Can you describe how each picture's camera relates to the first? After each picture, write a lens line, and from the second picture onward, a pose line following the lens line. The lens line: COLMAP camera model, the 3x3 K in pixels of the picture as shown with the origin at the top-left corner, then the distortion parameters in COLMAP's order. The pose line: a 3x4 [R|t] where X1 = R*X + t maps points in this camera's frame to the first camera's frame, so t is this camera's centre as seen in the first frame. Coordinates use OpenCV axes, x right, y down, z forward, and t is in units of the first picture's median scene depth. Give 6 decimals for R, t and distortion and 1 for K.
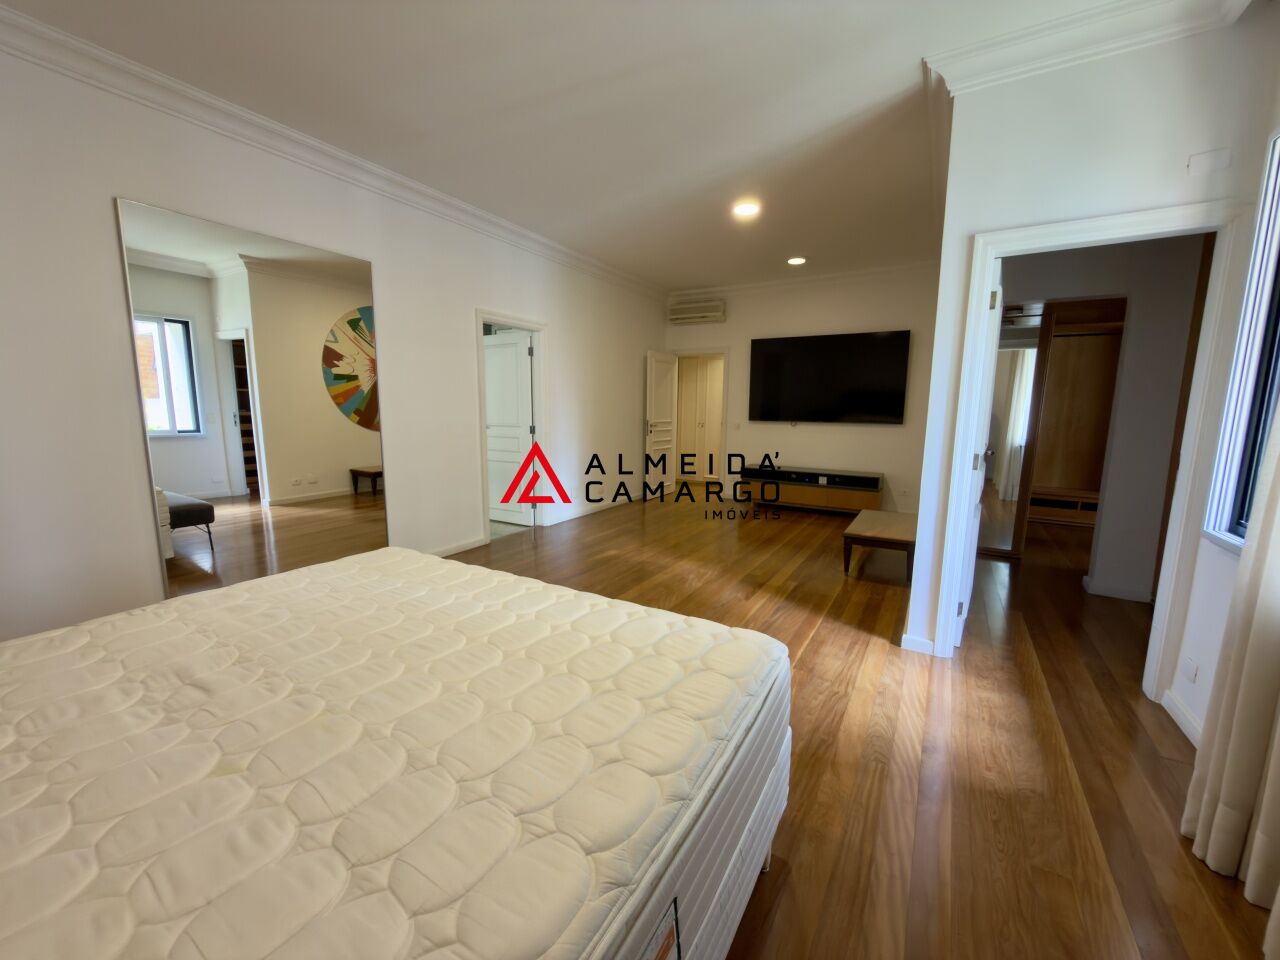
lens RADIAL K [[514.9, 0, 640.0], [0, 514.9, 480.0], [0, 0, 1]] dist [-0.000909, -0.000075]
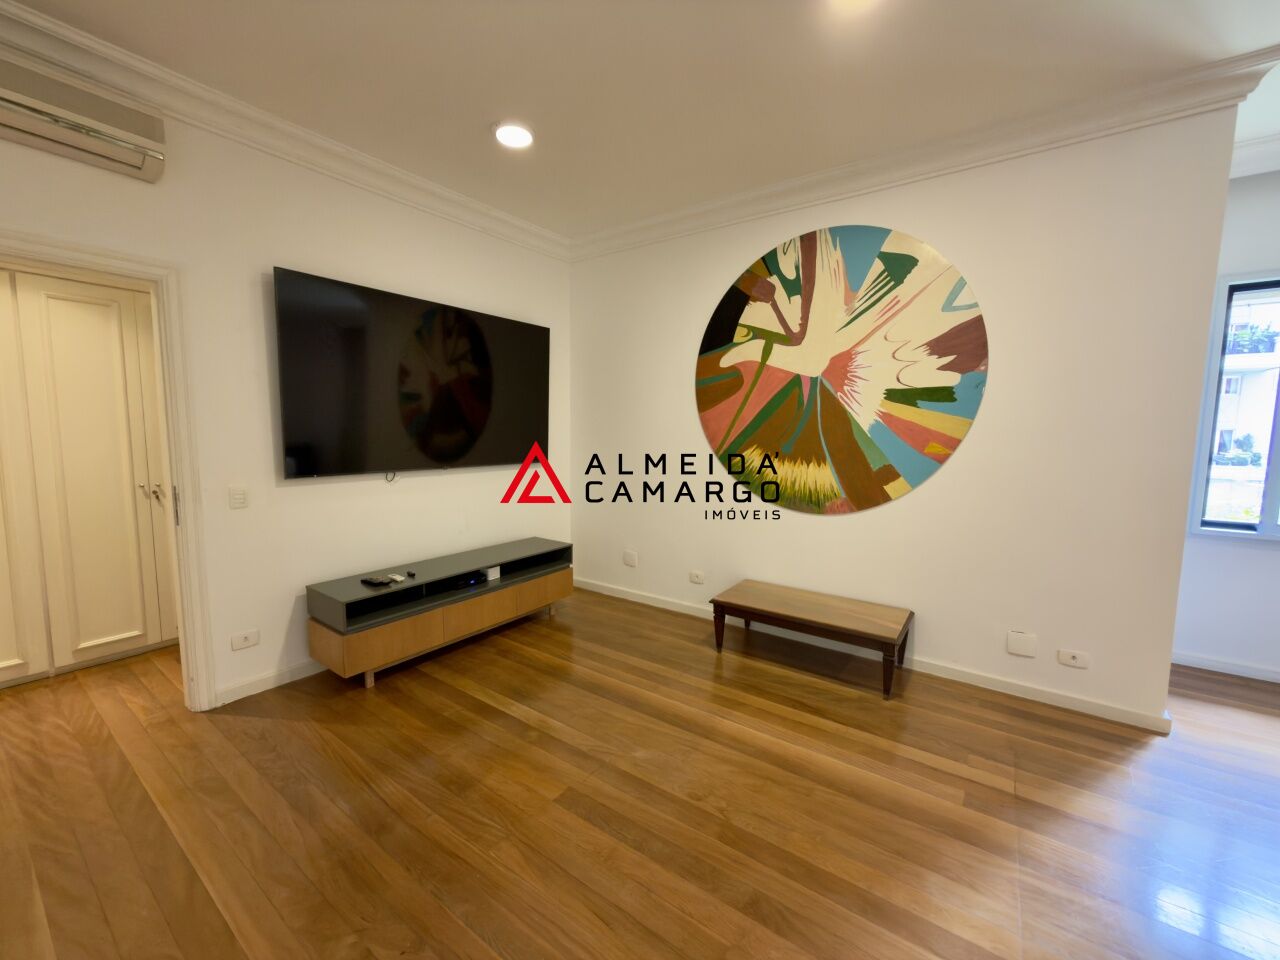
lens RADIAL K [[533.2, 0, 627.1], [0, 533.2, 484.3], [0, 0, 1]] dist [-0.015477, 0.000076]
pose [[0.085479, -0.112808, 0.989933, -0.257697], [0.134534, 0.985777, 0.100718, -0.197597], [-0.987215, 0.124570, 0.099440, 1.236446]]
